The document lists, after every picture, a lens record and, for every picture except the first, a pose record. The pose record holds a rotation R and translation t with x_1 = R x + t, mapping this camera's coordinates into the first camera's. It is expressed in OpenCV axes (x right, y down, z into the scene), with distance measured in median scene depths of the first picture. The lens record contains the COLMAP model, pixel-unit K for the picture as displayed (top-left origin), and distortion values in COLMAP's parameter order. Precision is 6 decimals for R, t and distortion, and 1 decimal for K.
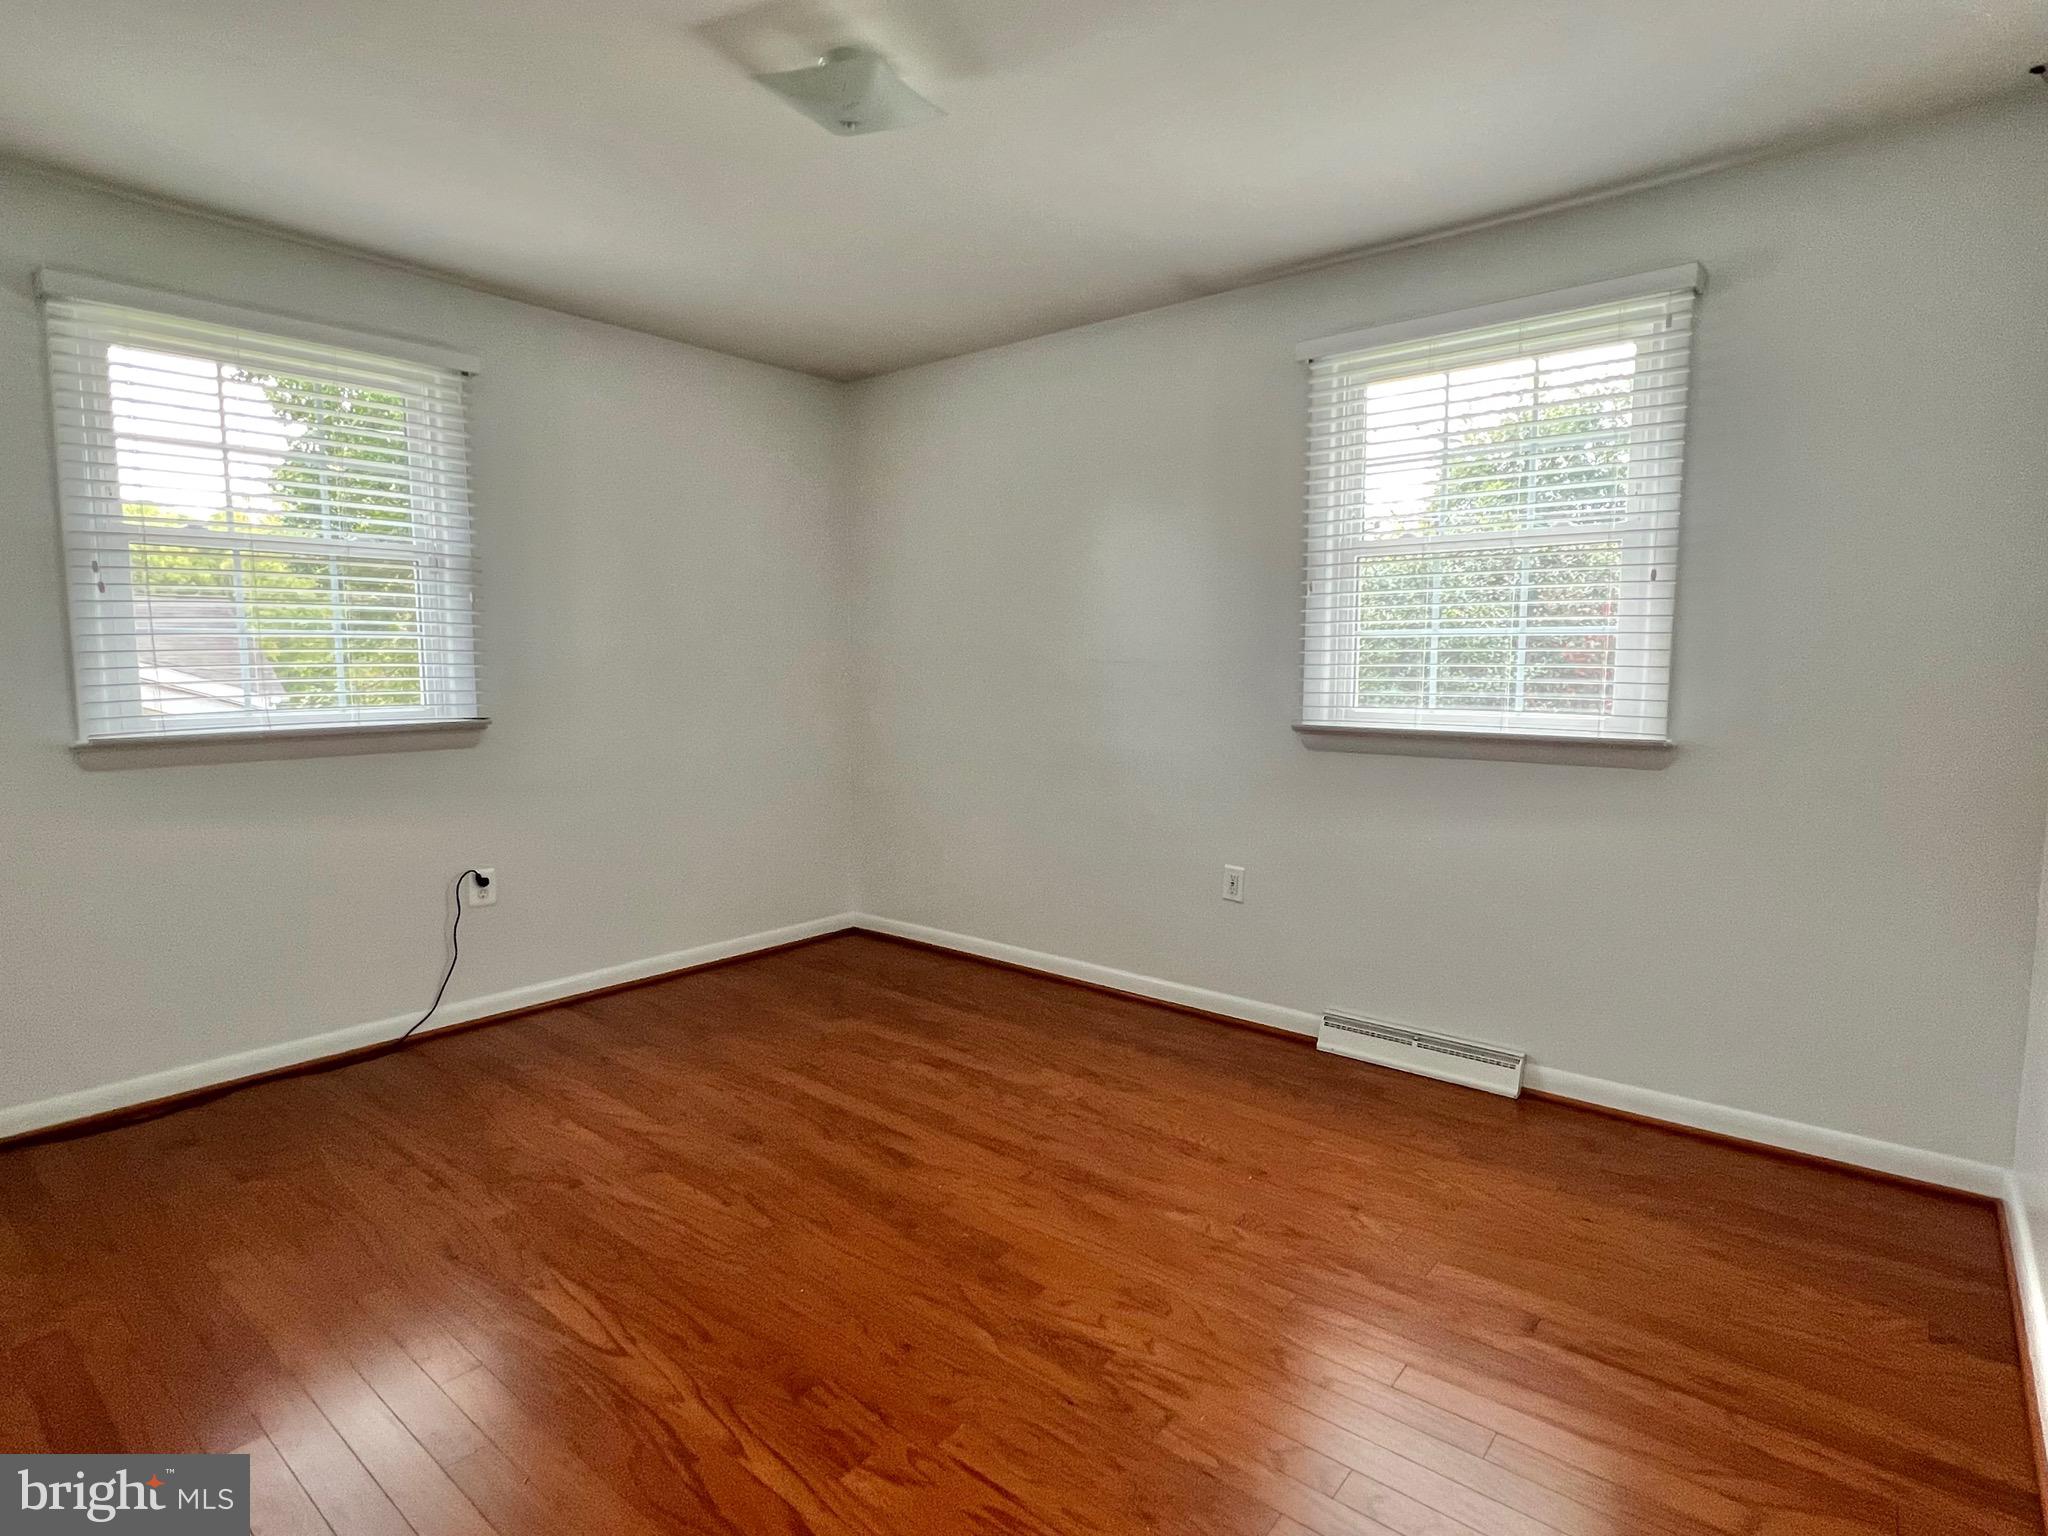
lens RADIAL K [[1079.6, 0, 1030.5], [0, 1079.6, 756.8], [0, 0, 1]] dist [0.002232, 0.001201]
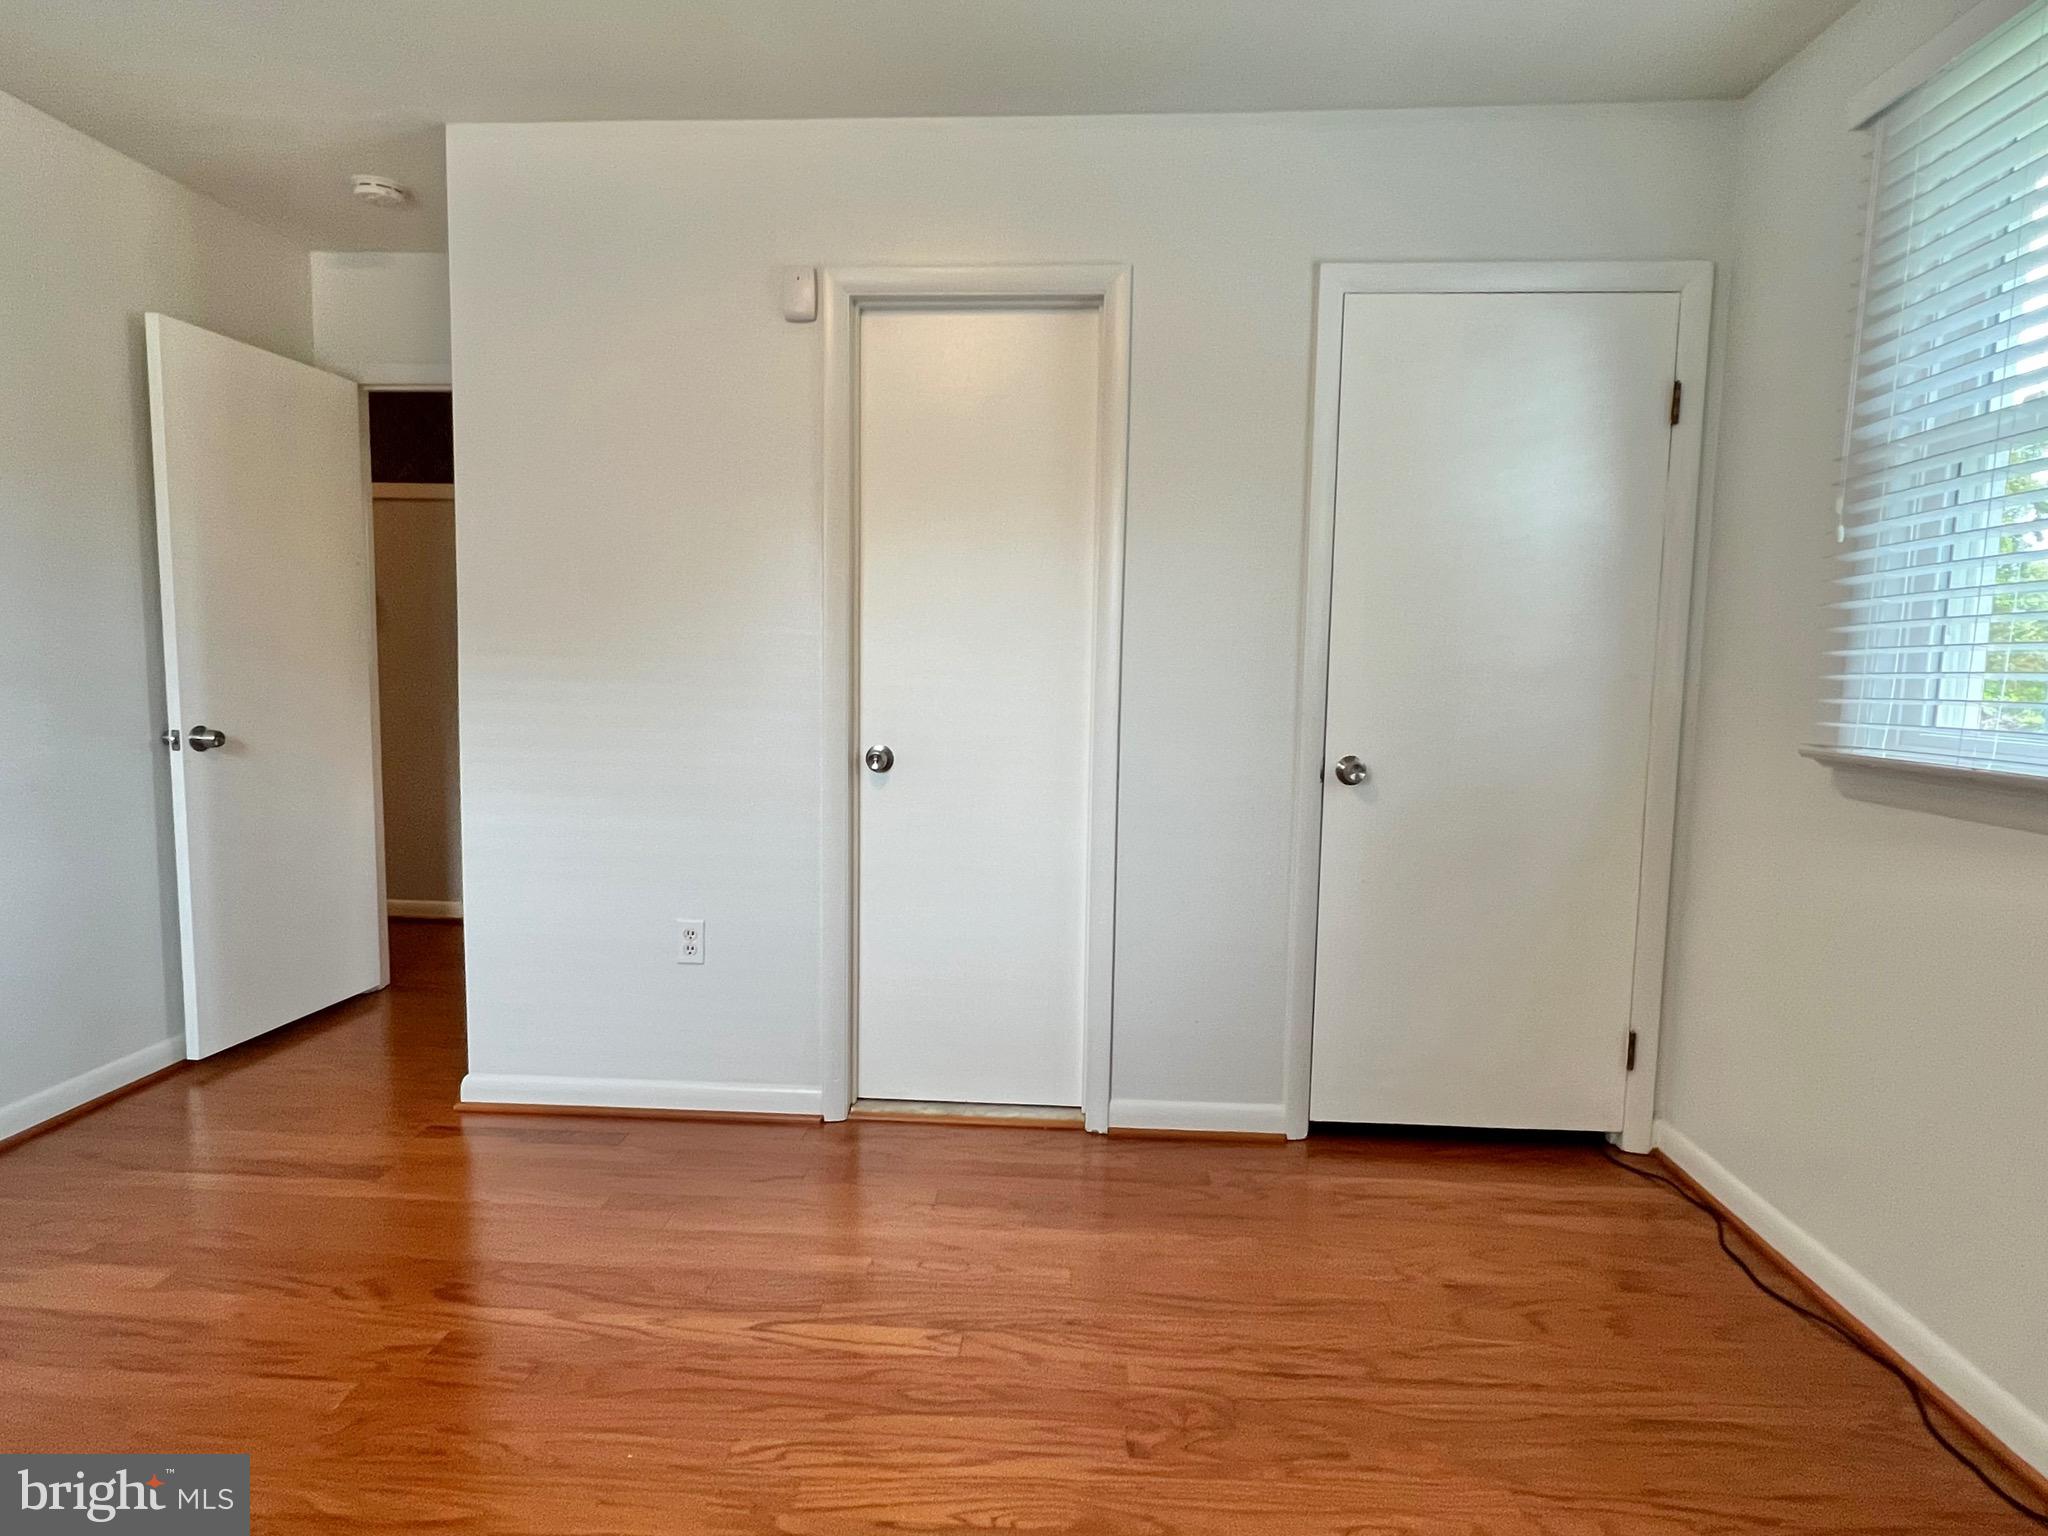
lens RADIAL K [[1186.5, 0, 1026.0], [0, 1186.5, 769.4], [0, 0, 1]] dist [0.007272, 0.000979]
pose [[-0.810209, 0.043645, -0.584515, 0.017547], [-0.076077, 0.980958, 0.178700, -0.086019], [0.581184, 0.189252, -0.791460, 1.069351]]
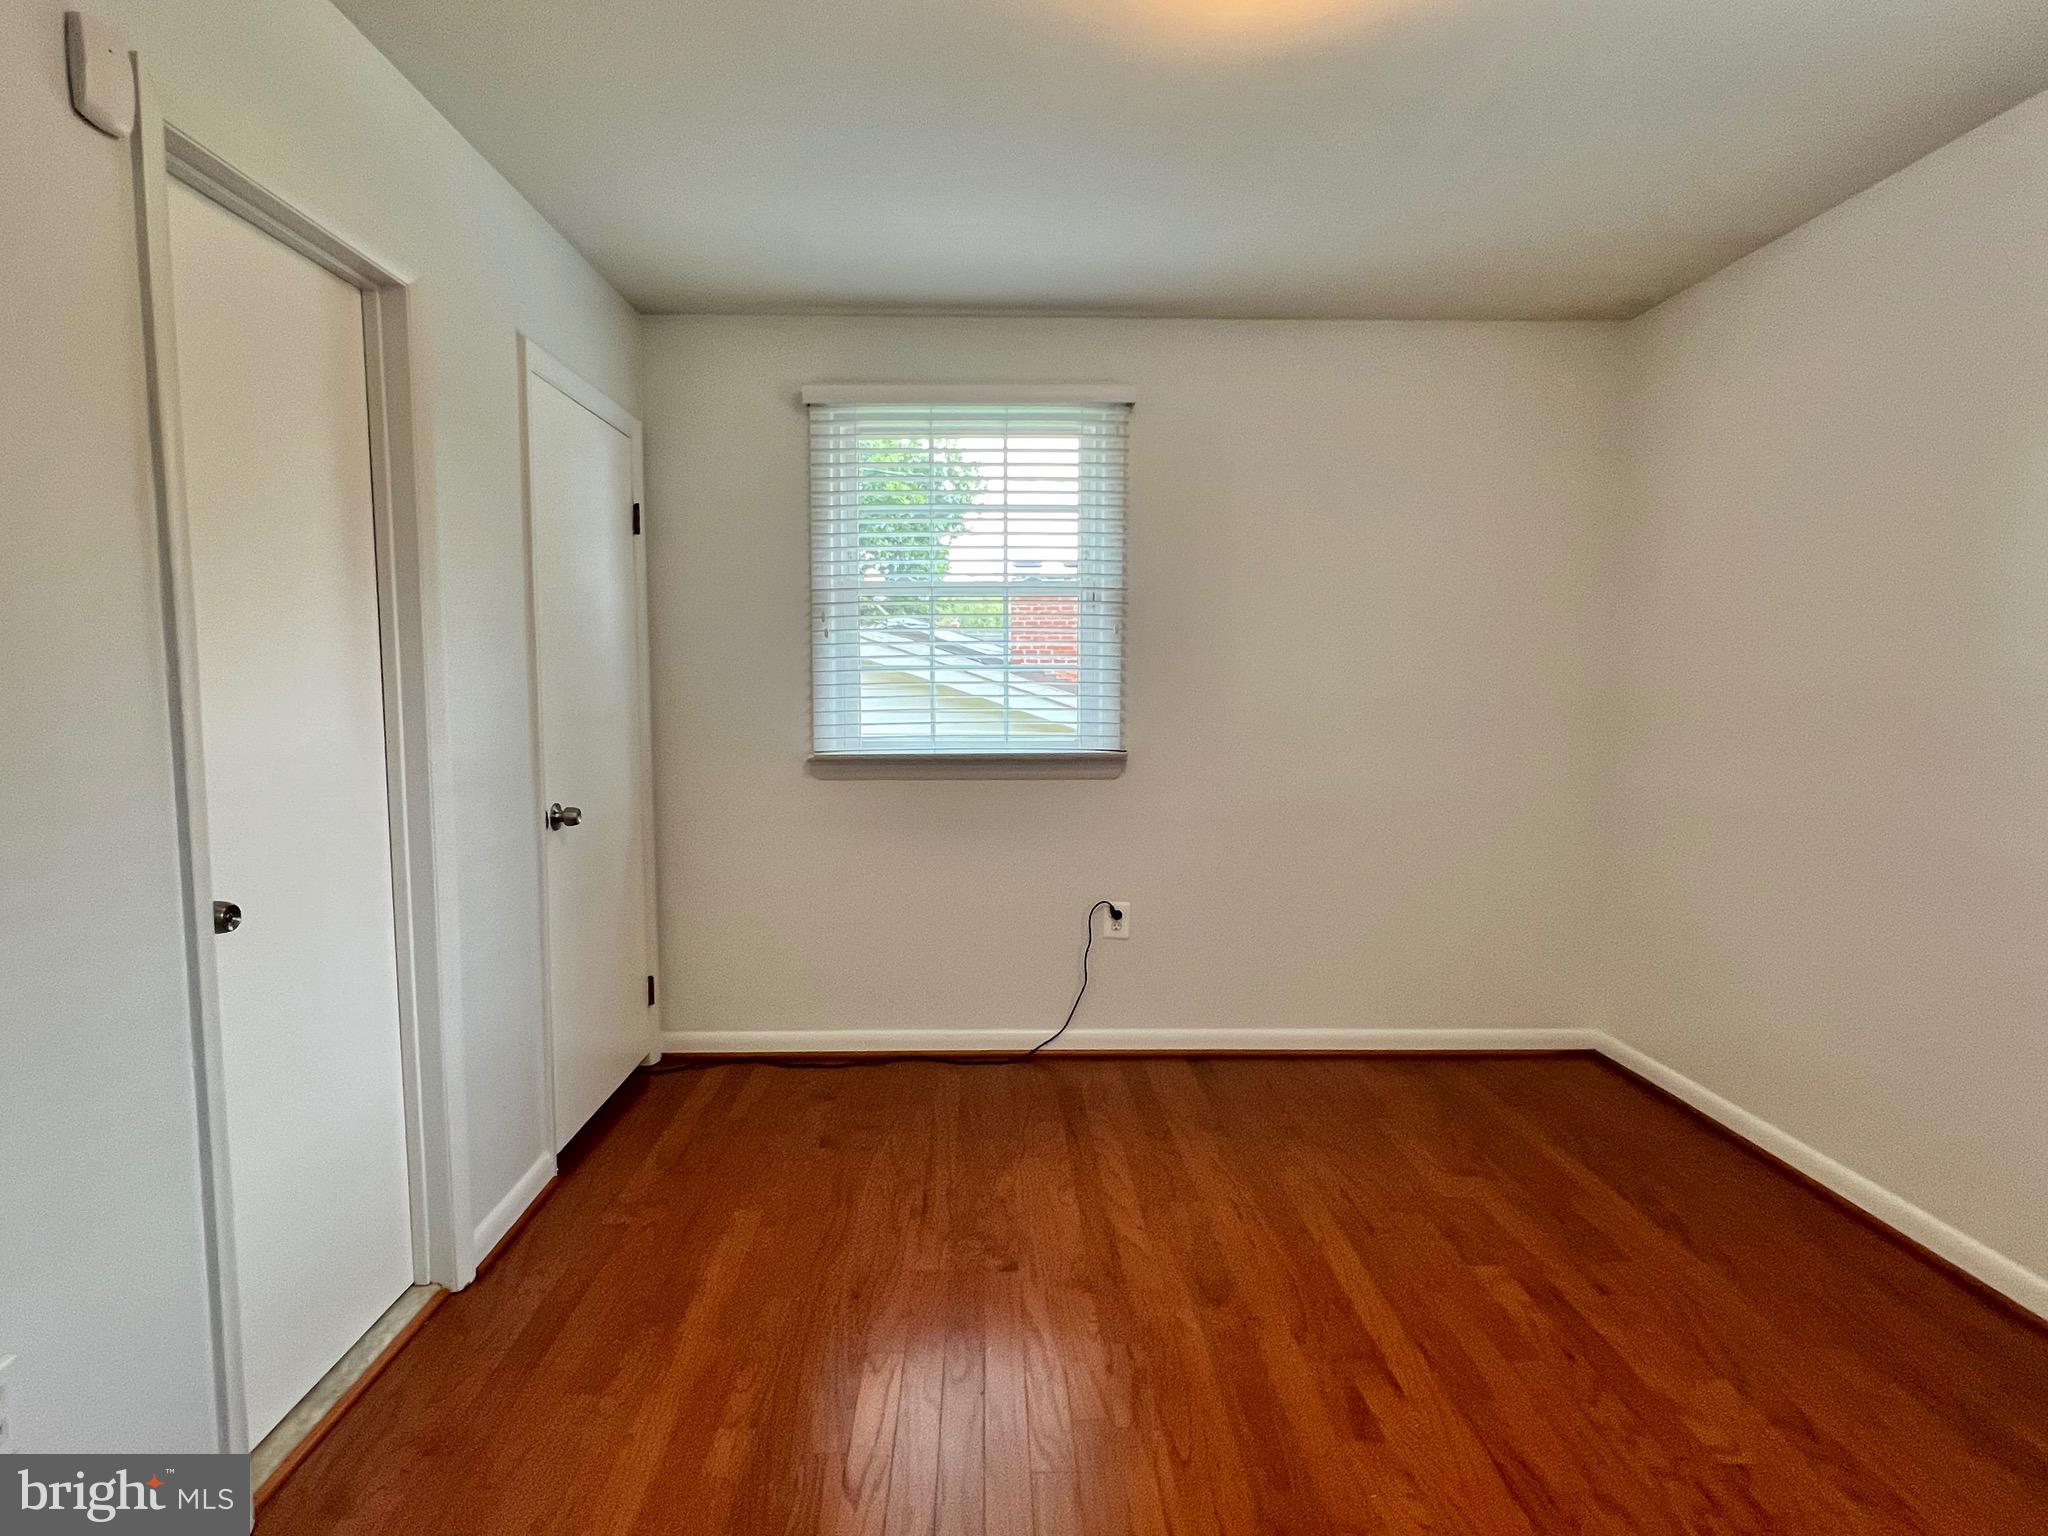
lens RADIAL K [[1079.6, 0, 1025.1], [0, 1079.6, 764.4], [0, 0, 1]] dist [0.002232, 0.001201]
pose [[0.656761, 0.058600, -0.751818, 0.186088], [-0.072383, 0.997271, 0.014500, -0.032250], [0.750617, 0.044896, 0.659211, 0.289058]]
